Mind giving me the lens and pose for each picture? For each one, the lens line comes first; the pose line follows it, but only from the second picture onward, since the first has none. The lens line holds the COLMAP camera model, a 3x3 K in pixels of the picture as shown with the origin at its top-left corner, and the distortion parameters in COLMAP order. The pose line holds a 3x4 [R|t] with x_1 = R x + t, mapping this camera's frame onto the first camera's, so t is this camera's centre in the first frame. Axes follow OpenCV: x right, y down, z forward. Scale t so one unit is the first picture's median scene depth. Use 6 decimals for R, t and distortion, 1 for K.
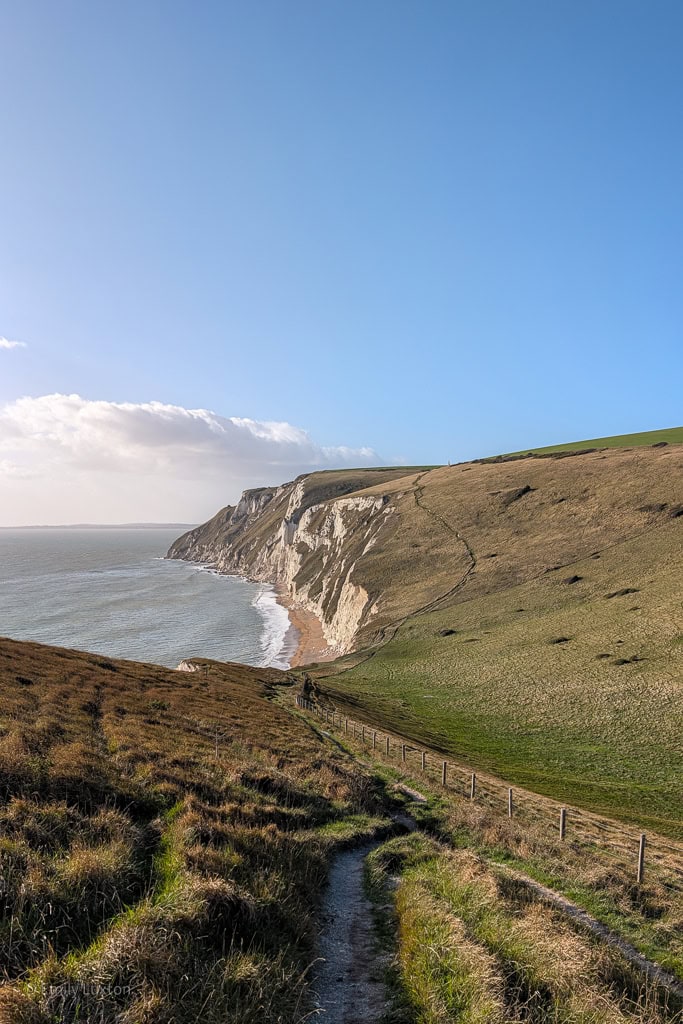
lens RADIAL K [[705.9, 0, 341.5], [0, 705.9, 513.7], [0, 0, 1]] dist [-0.003027, -0.000166]
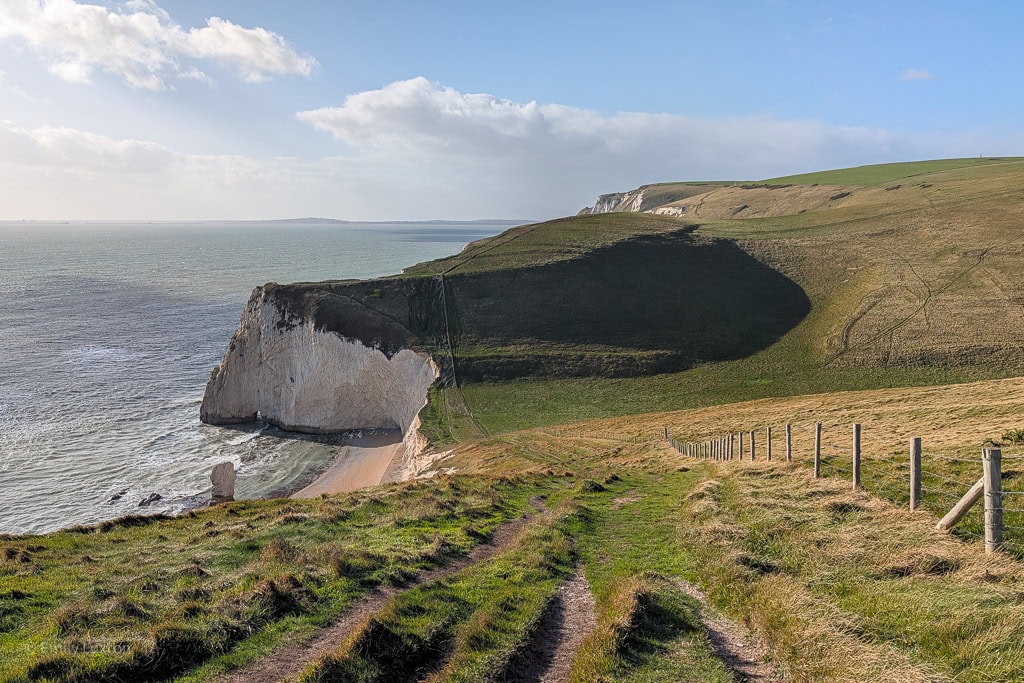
lens RADIAL K [[705.9, 0, 511.5], [0, 705.9, 341.9], [0, 0, 1]] dist [-0.003027, -0.000166]
pose [[0.969383, 0.051259, -0.240145, 0.042291], [-0.006561, 0.983027, 0.183341, -0.006863], [0.245467, -0.176152, 0.953266, -0.432877]]
